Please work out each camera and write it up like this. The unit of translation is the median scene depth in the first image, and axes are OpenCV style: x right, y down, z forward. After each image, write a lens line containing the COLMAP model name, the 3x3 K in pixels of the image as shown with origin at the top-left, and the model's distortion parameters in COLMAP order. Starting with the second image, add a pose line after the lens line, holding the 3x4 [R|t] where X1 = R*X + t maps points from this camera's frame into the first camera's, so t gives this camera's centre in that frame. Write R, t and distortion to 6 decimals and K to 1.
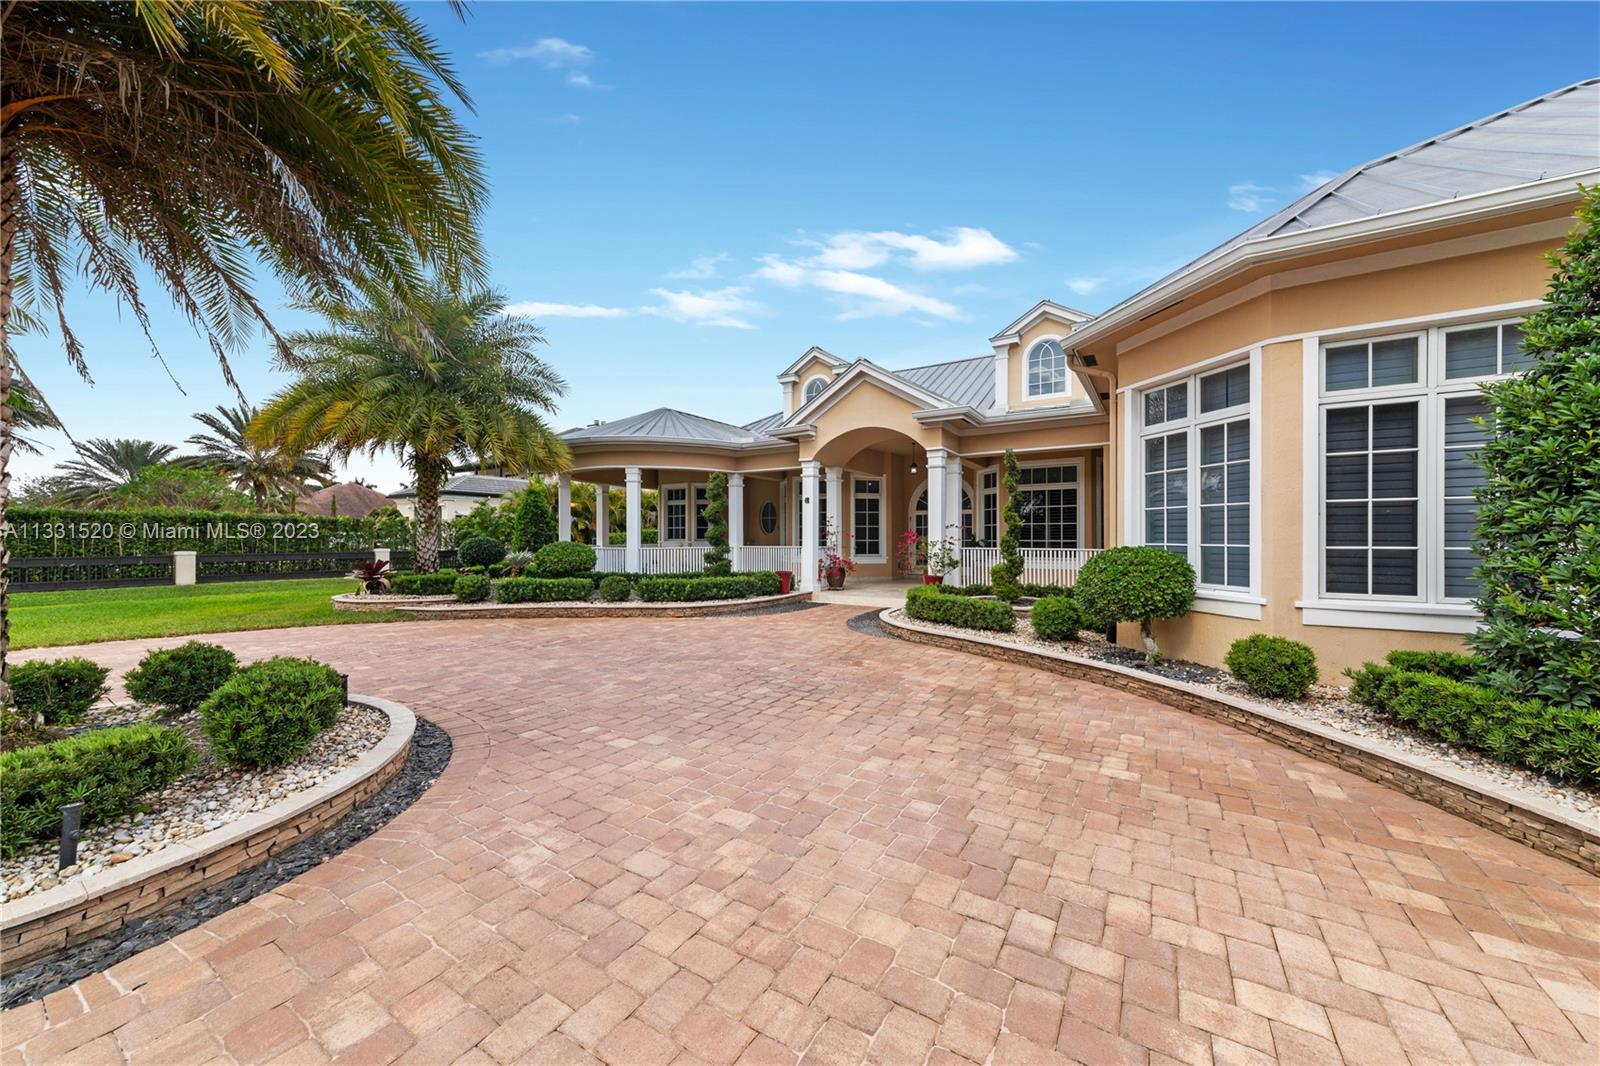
lens RADIAL K [[580.3, 0, 800.0], [0, 580.3, 533.0], [0, 0, 1]] dist [0.000185, -0.000014]
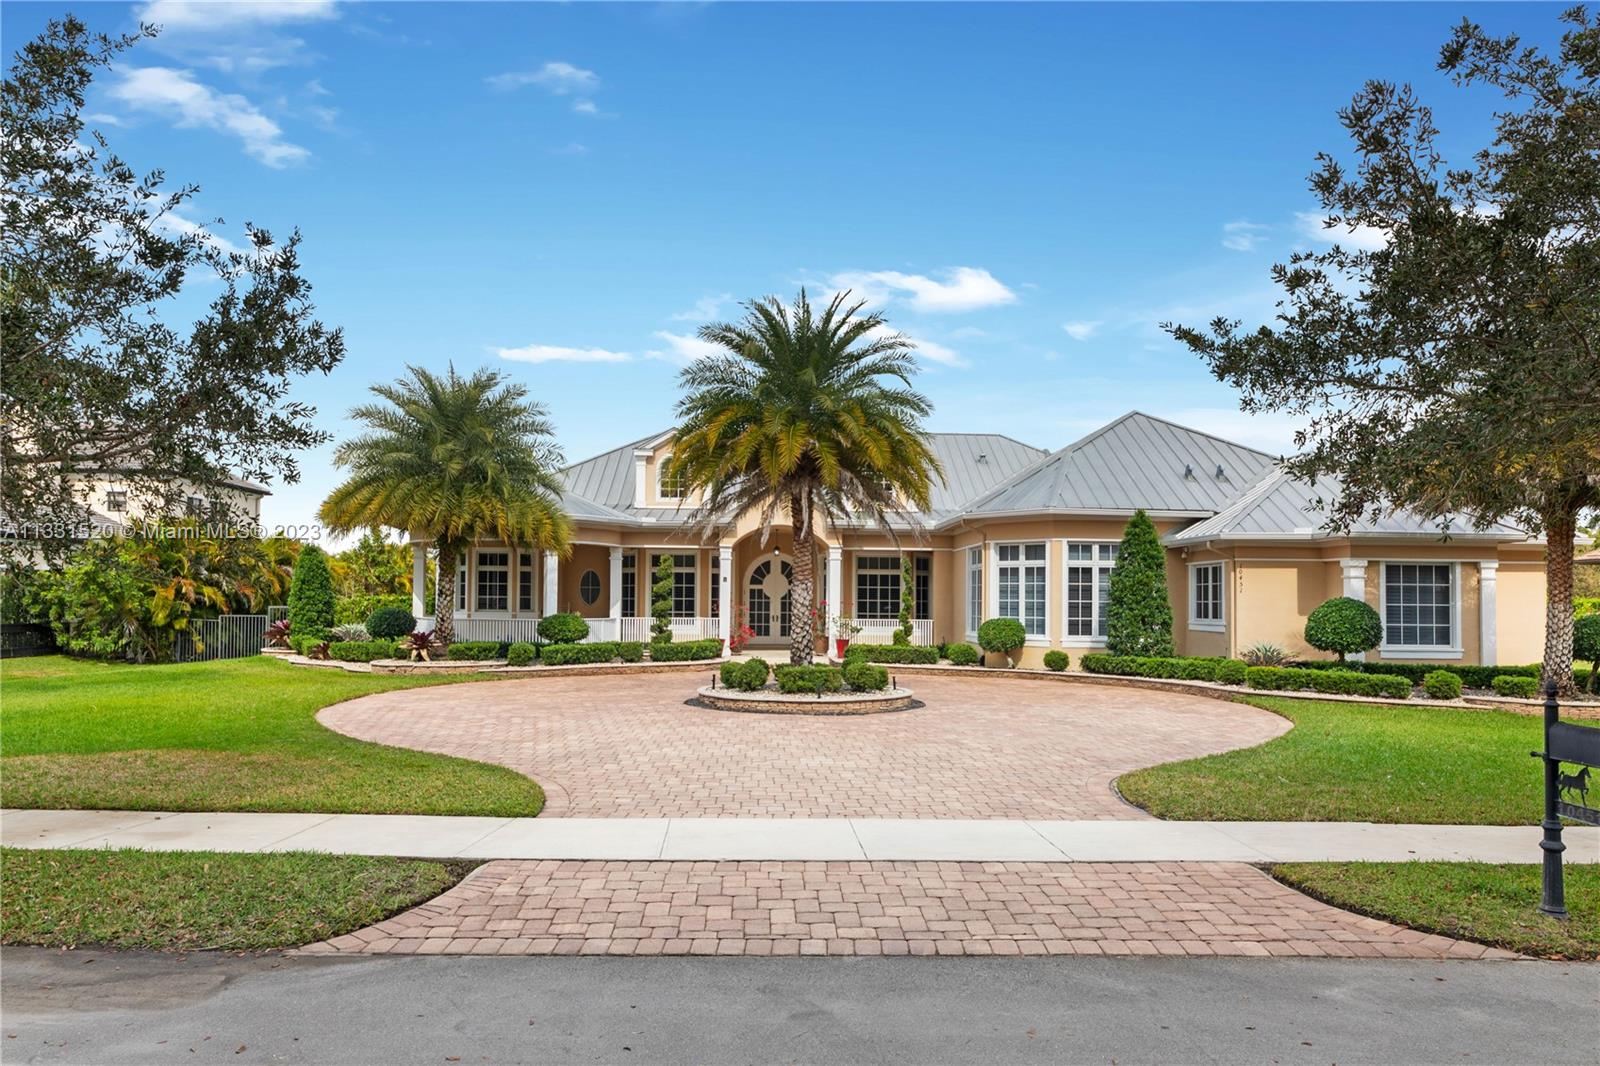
lens RADIAL K [[1096.2, 0, 776.3], [0, 1096.2, 536.6], [0, 0, 1]] dist [0.001571, 0.000223]
pose [[0.839731, 0.040896, 0.541461, -1.105323], [-0.013102, 0.998396, -0.055088, -0.020907], [-0.542845, 0.039164, 0.838919, -0.937322]]
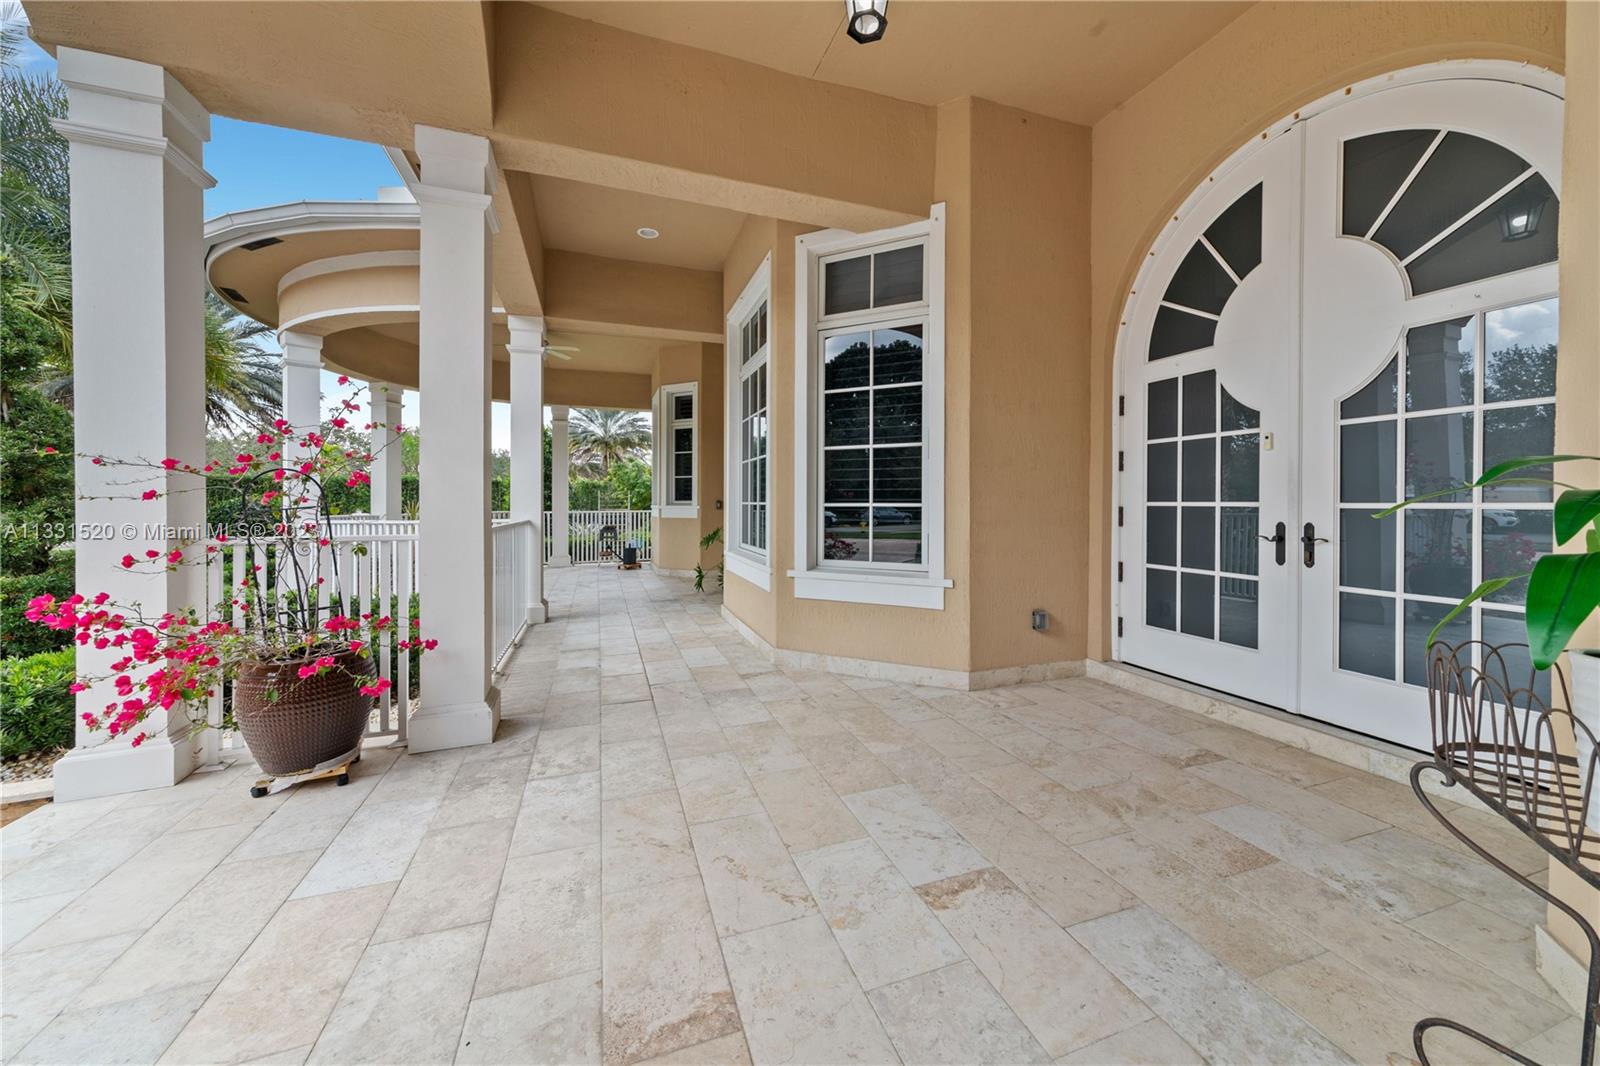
lens RADIAL K [[589.0, 0, 799.9], [0, 589.0, 503.6], [0, 0, 1]] dist [0.000047, 0.000009]
pose [[0.781053, 0.001537, -0.624463, 0.302122], [0.004868, 0.999952, 0.008550, 0.012335], [0.624446, -0.009718, 0.781007, 0.975696]]
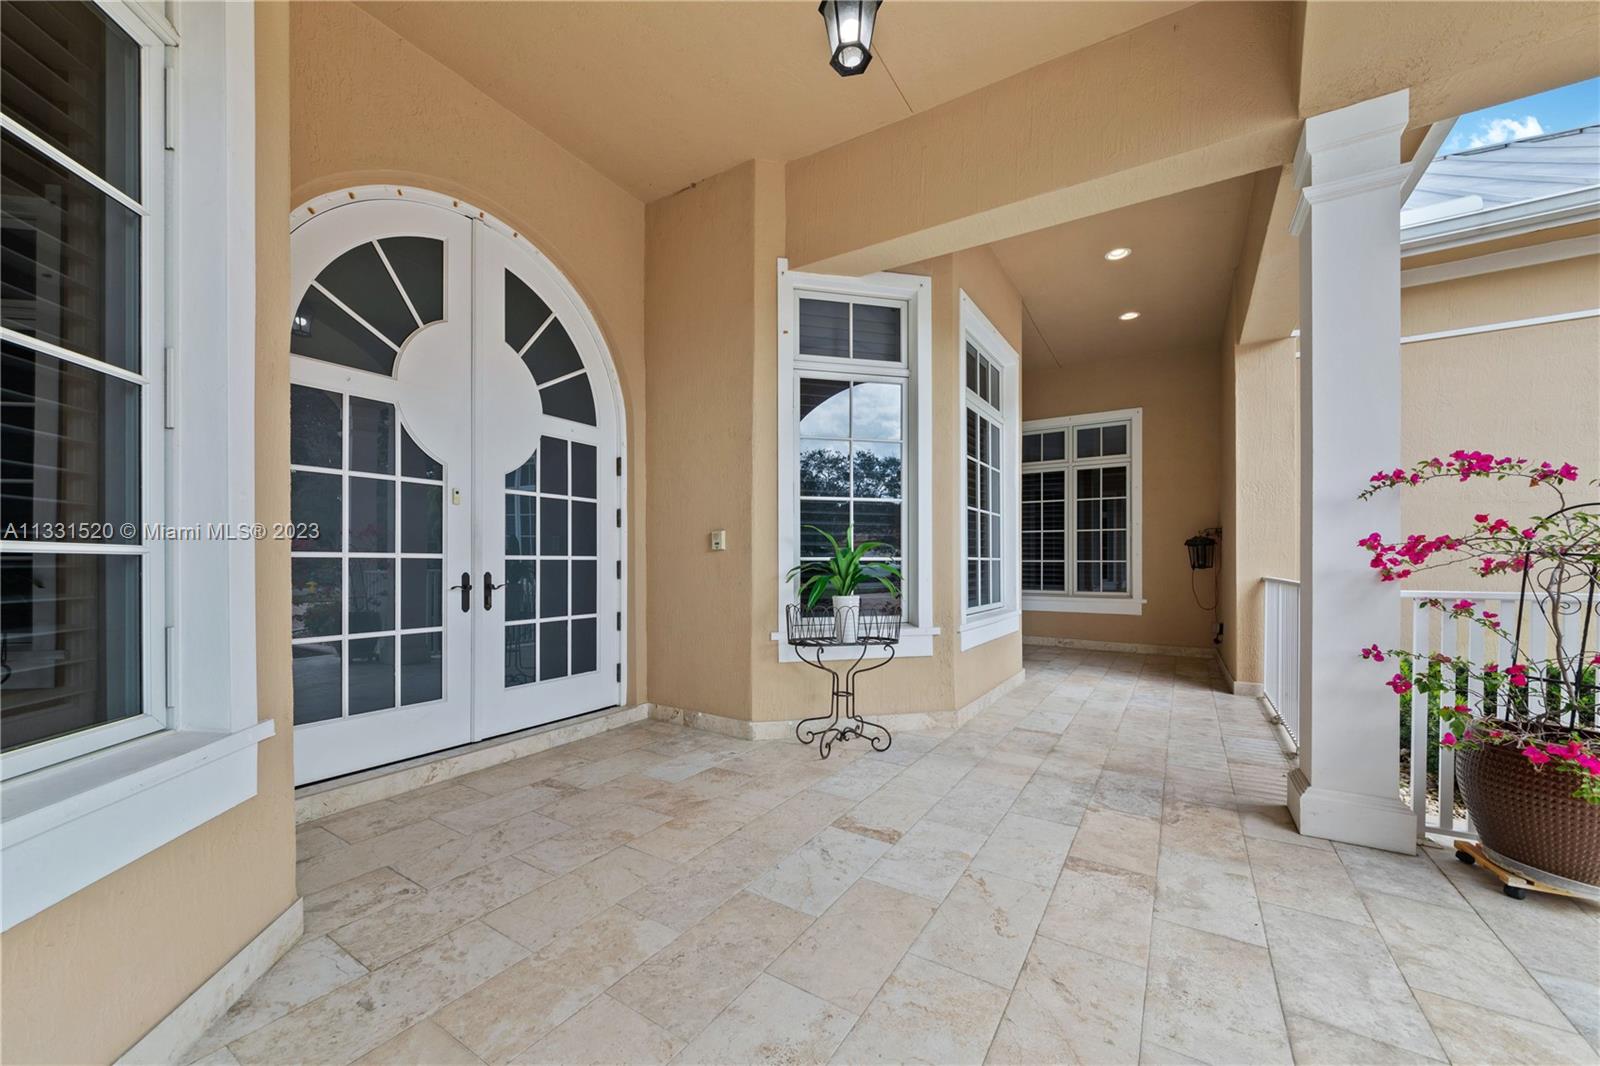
lens RADIAL K [[603.4, 0, 801.5], [0, 603.4, 563.4], [0, 0, 1]] dist [0.000348, 0.000057]
pose [[-0.002415, -0.000355, 0.999997, 0.061870], [-0.008933, 0.999960, 0.000334, 0.016988], [-0.999957, -0.008932, -0.002418, 1.122069]]
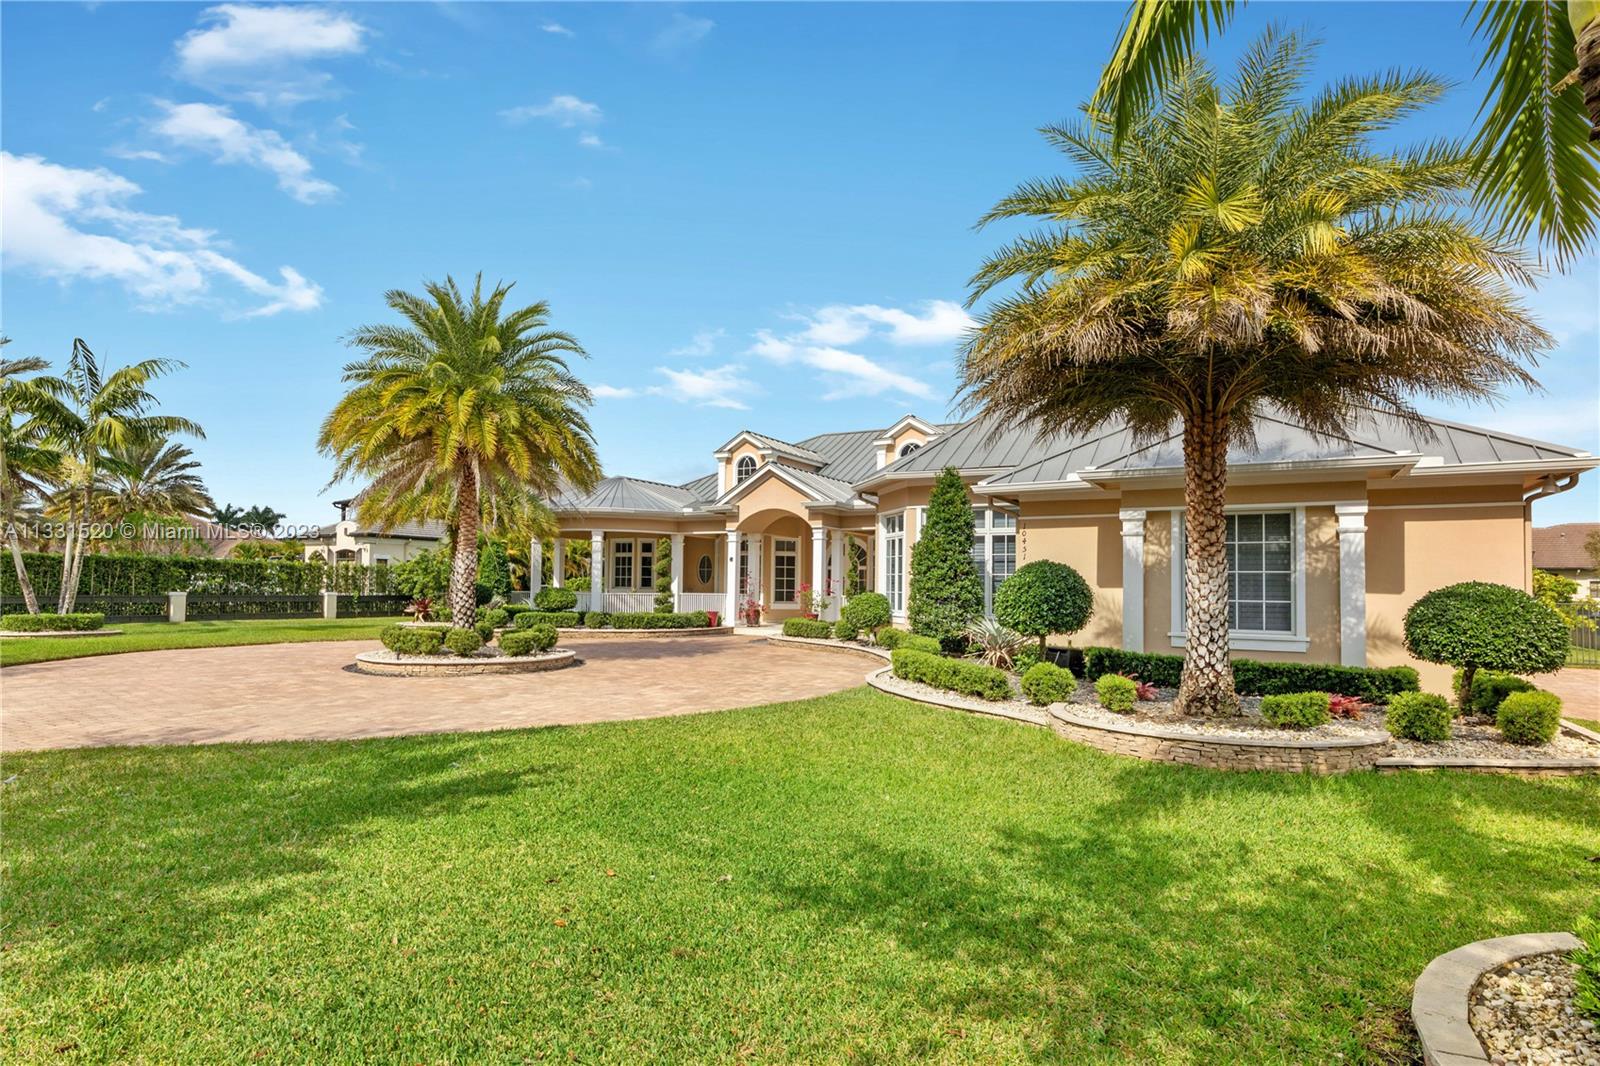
lens RADIAL K [[829.4, 0, 792.1], [0, 829.4, 534.4], [0, 0, 1]] dist [-0.001194, 0.000172]
pose [[0.999124, 0.016077, 0.038648, 0.076548], [-0.013839, 0.998249, -0.057507, -0.004975], [-0.039505, 0.056922, 0.997597, -0.918953]]
